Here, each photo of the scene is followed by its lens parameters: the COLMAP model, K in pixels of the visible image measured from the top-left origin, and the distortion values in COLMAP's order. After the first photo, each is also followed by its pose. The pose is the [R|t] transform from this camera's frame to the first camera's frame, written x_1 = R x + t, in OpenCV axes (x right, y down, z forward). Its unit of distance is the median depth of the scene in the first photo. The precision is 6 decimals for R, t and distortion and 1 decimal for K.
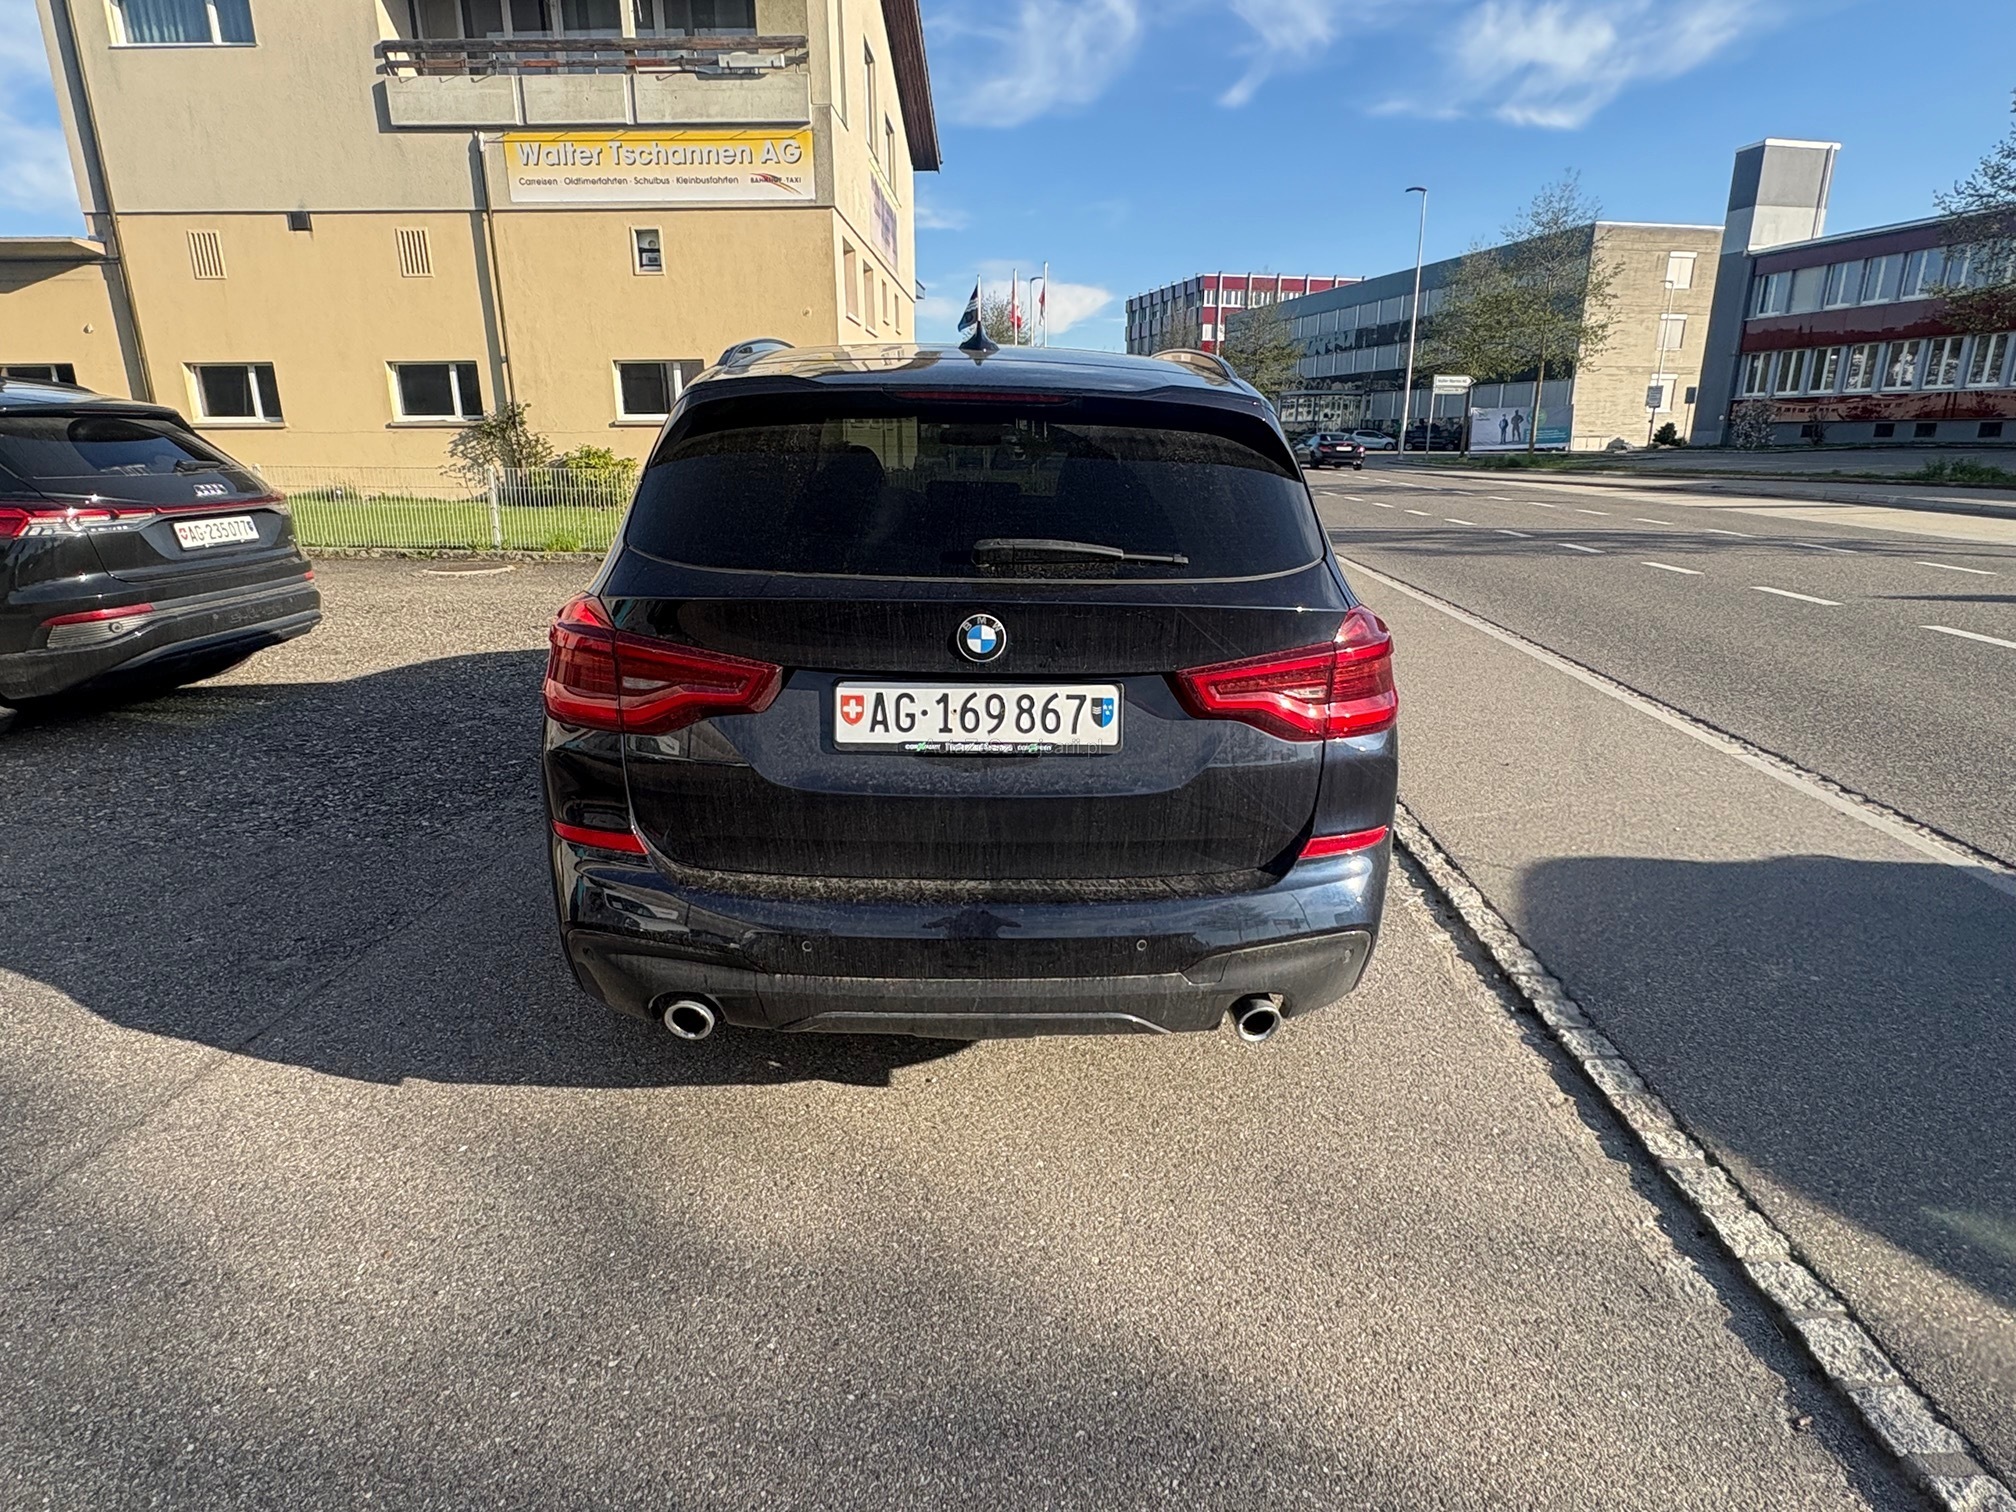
lens RADIAL K [[1101.1, 0, 1011.3], [0, 1101.1, 763.7], [0, 0, 1]] dist [-0.000319, 0.001422]
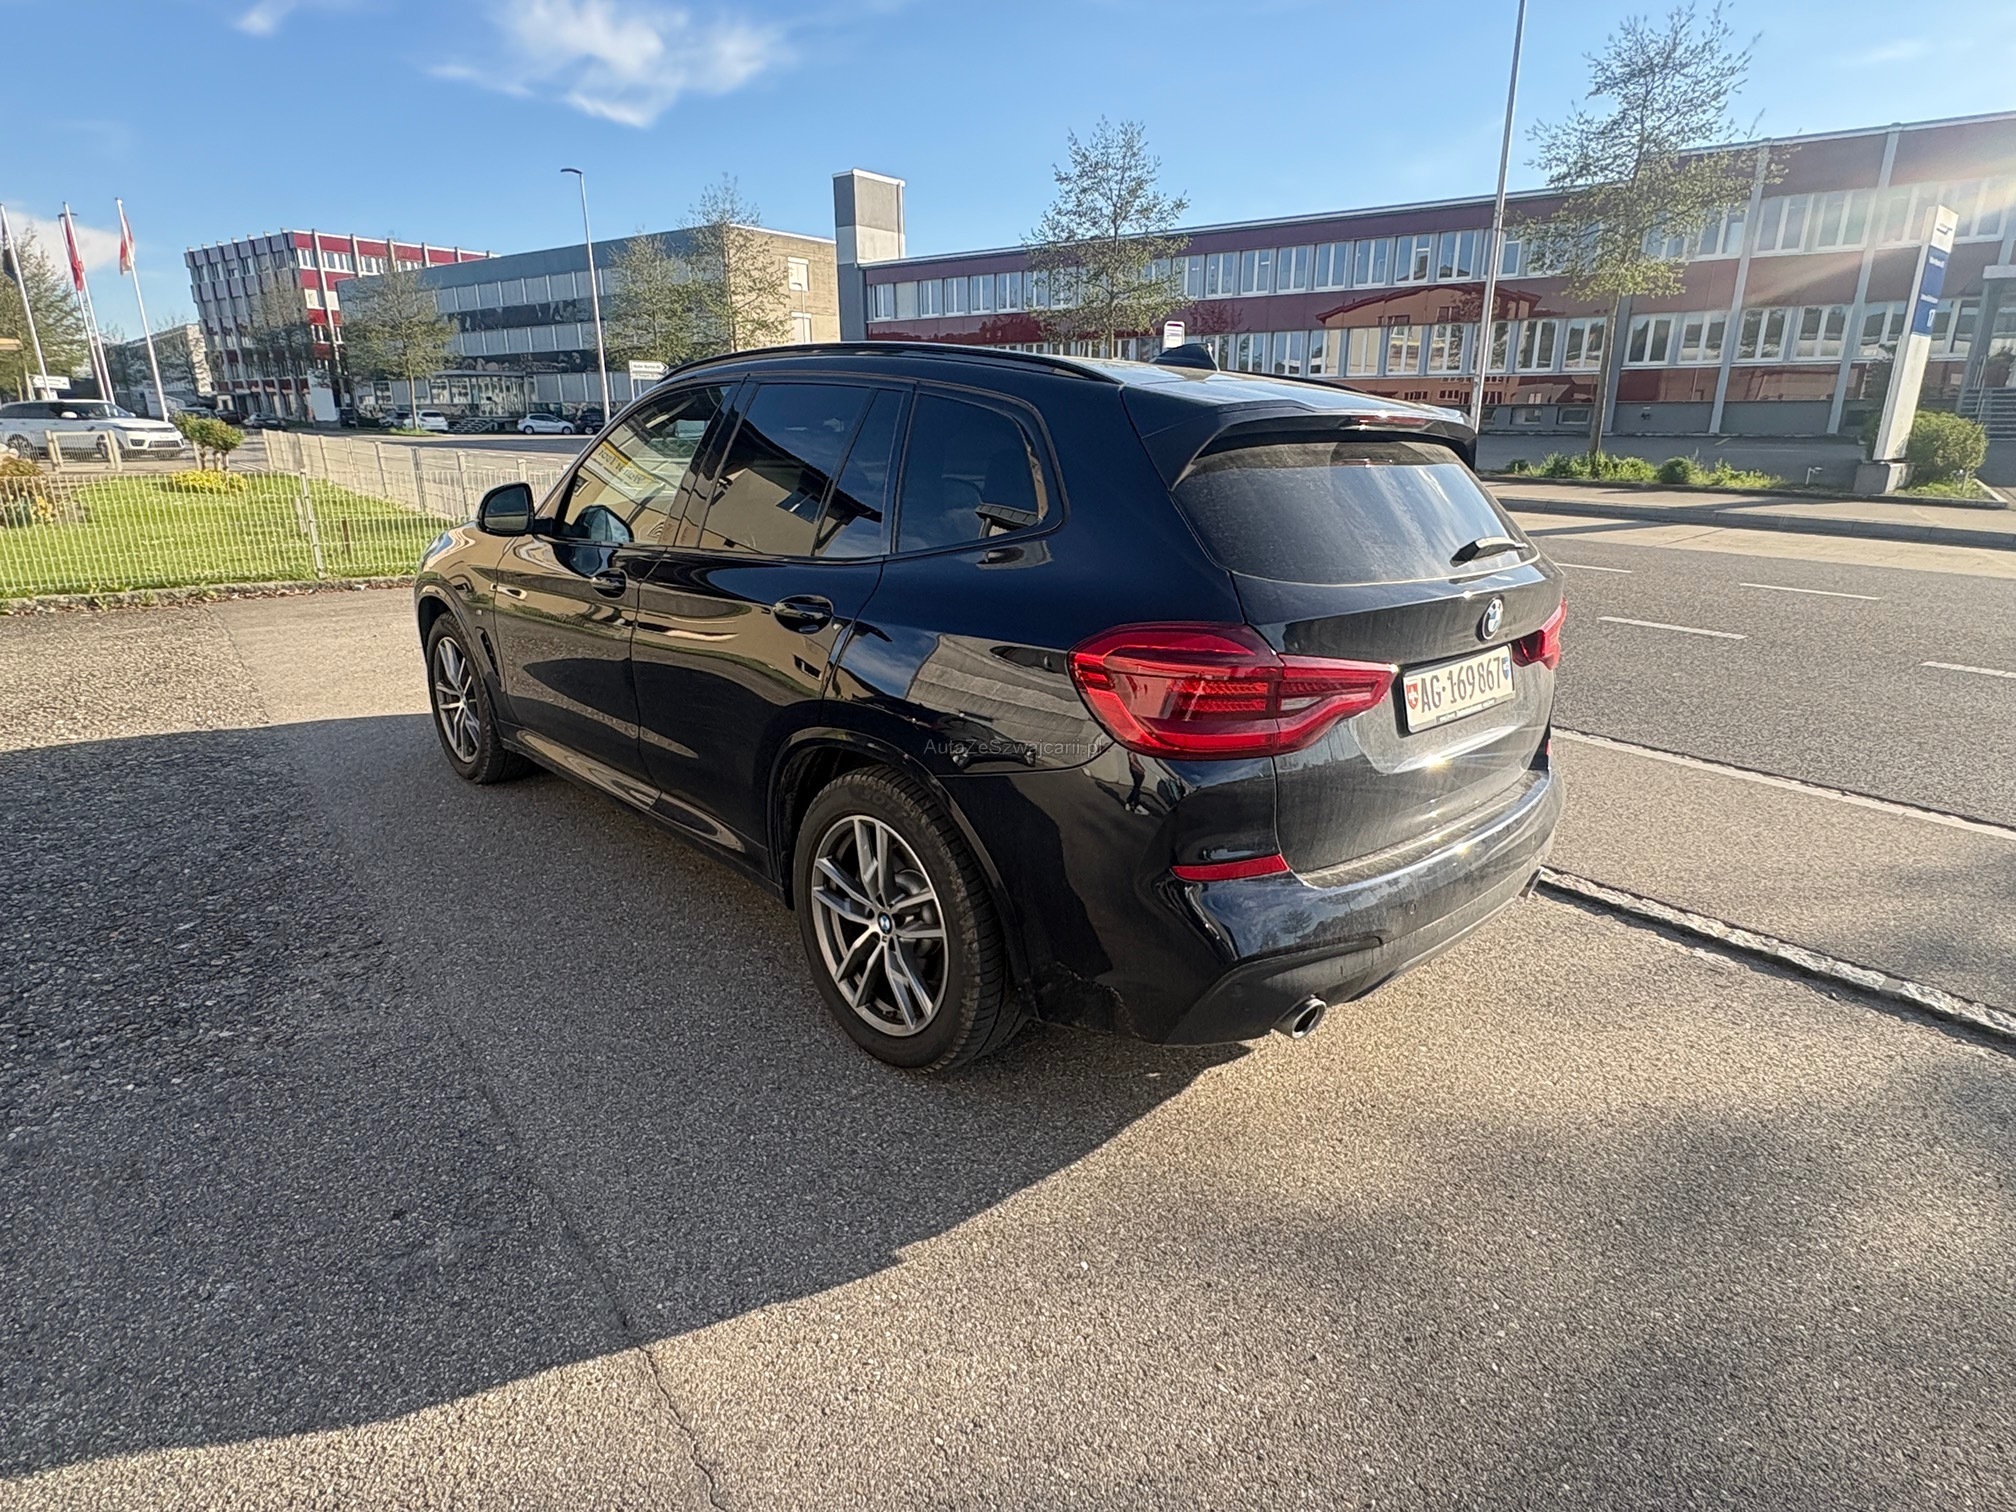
lens RADIAL K [[1101.1, 0, 1005.6], [0, 1101.1, 751.9], [0, 0, 1]] dist [-0.000319, 0.001422]
pose [[0.755083, -0.189335, 0.627695, -0.132902], [0.186165, 0.979904, 0.071627, -0.017032], [-0.628643, 0.062770, 0.775157, 0.042360]]
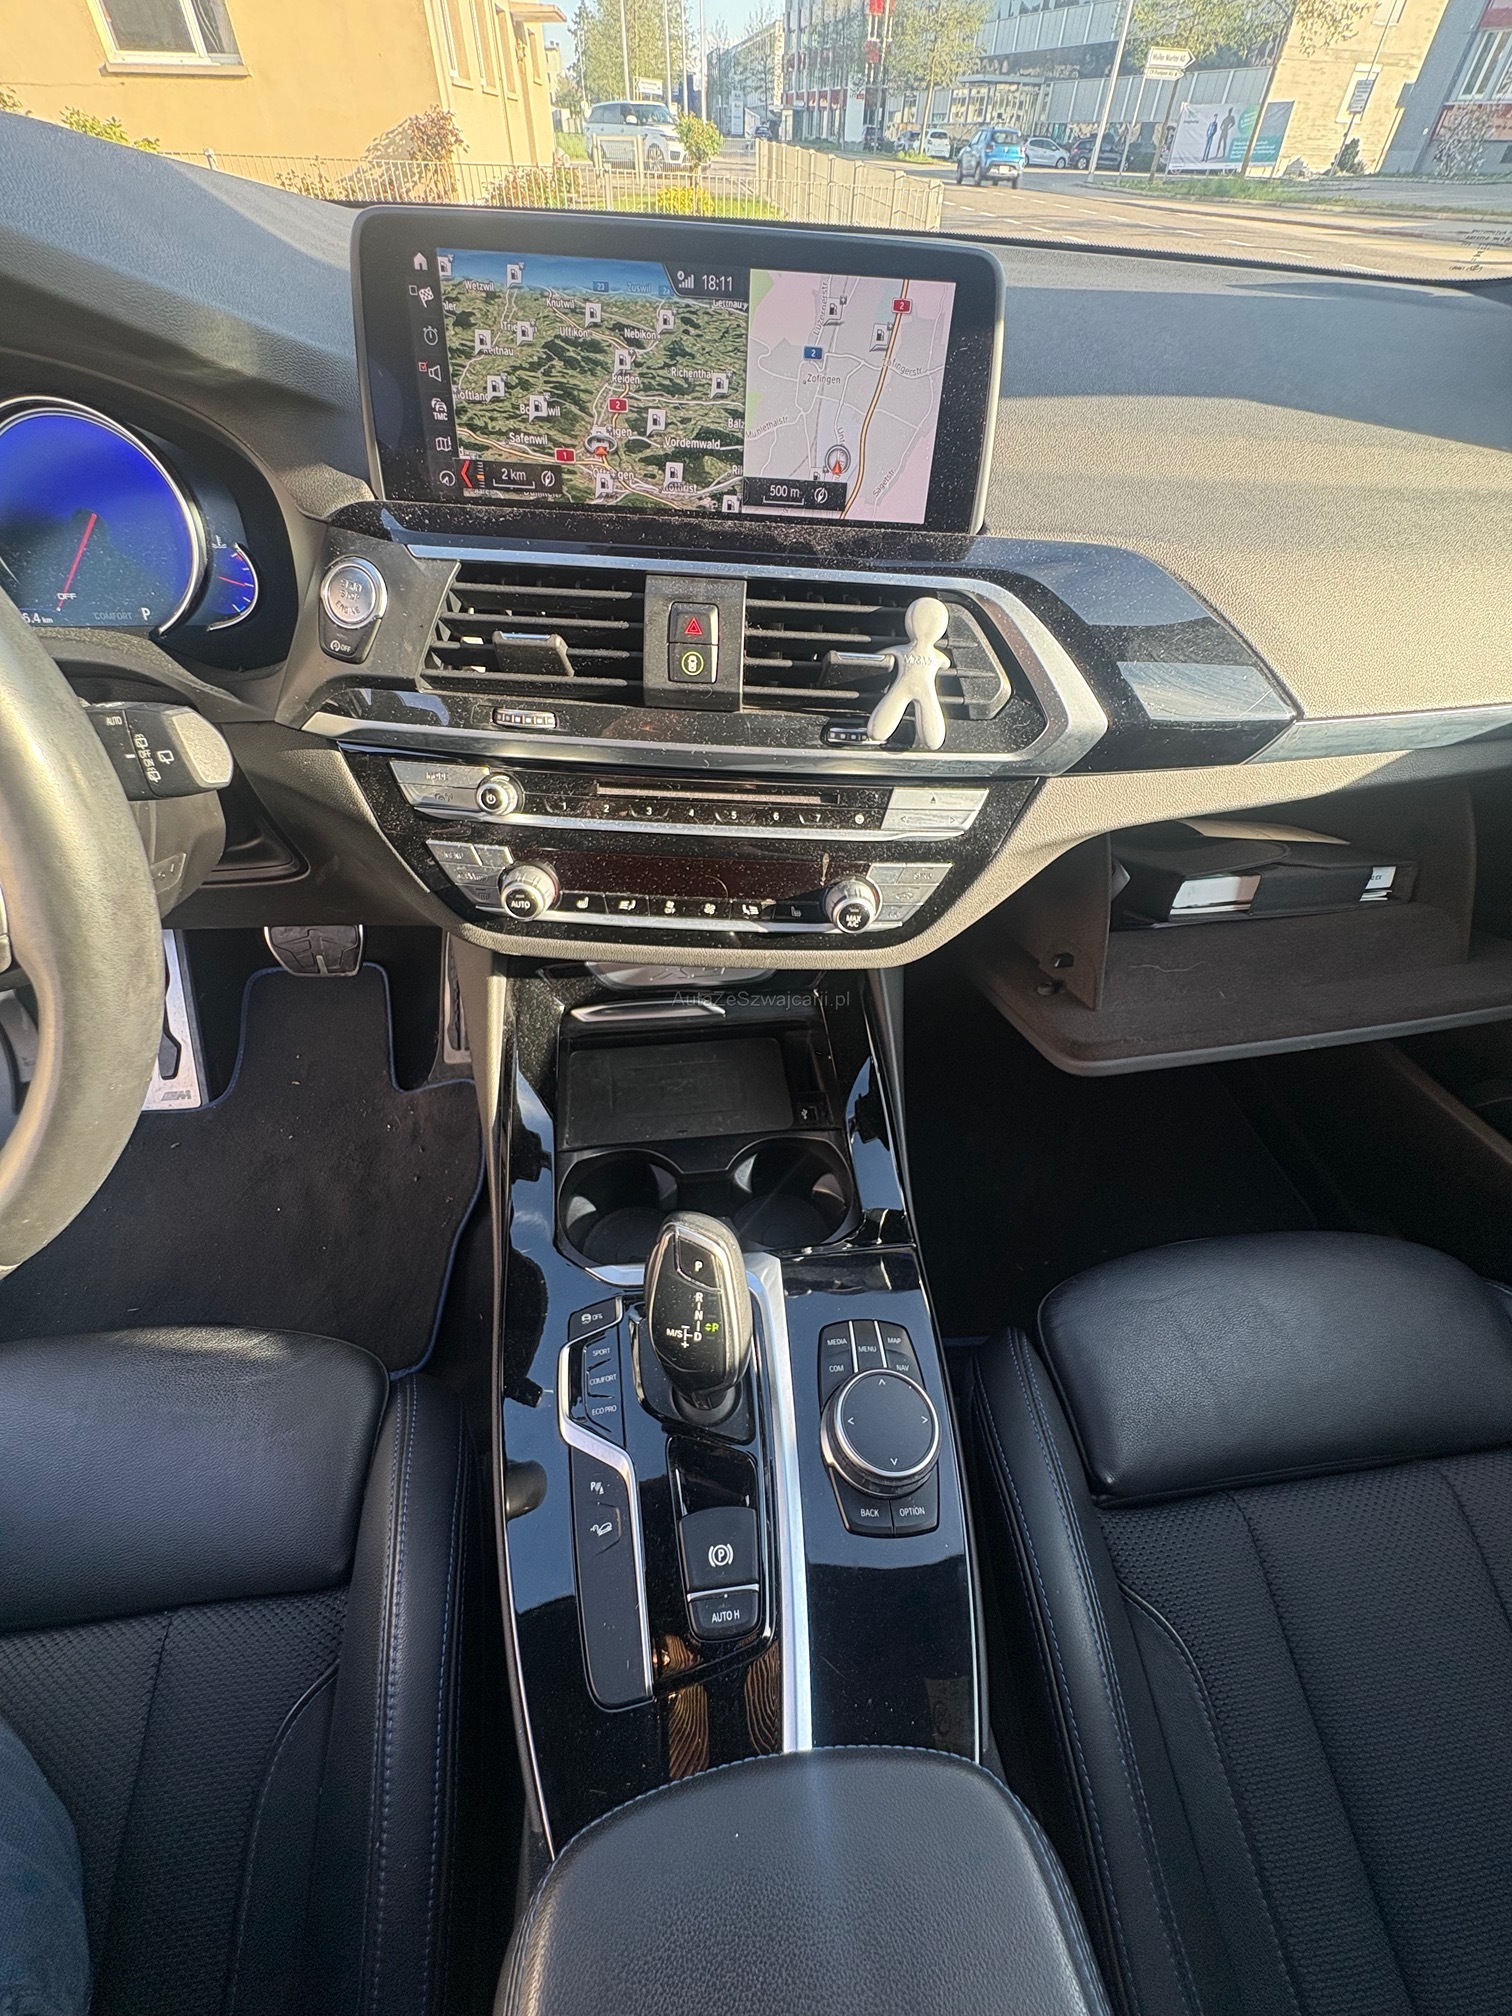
lens RADIAL K [[802.1, 0, 755.7], [0, 802.1, 1004.0], [0, 0, 1]] dist [-0.001762, 0.000129]
pose [[0.996323, -0.042452, 0.074424, -0.011420], [-0.001406, 0.860403, 0.509612, -0.057884], [-0.085668, -0.507843, 0.857180, 0.236491]]
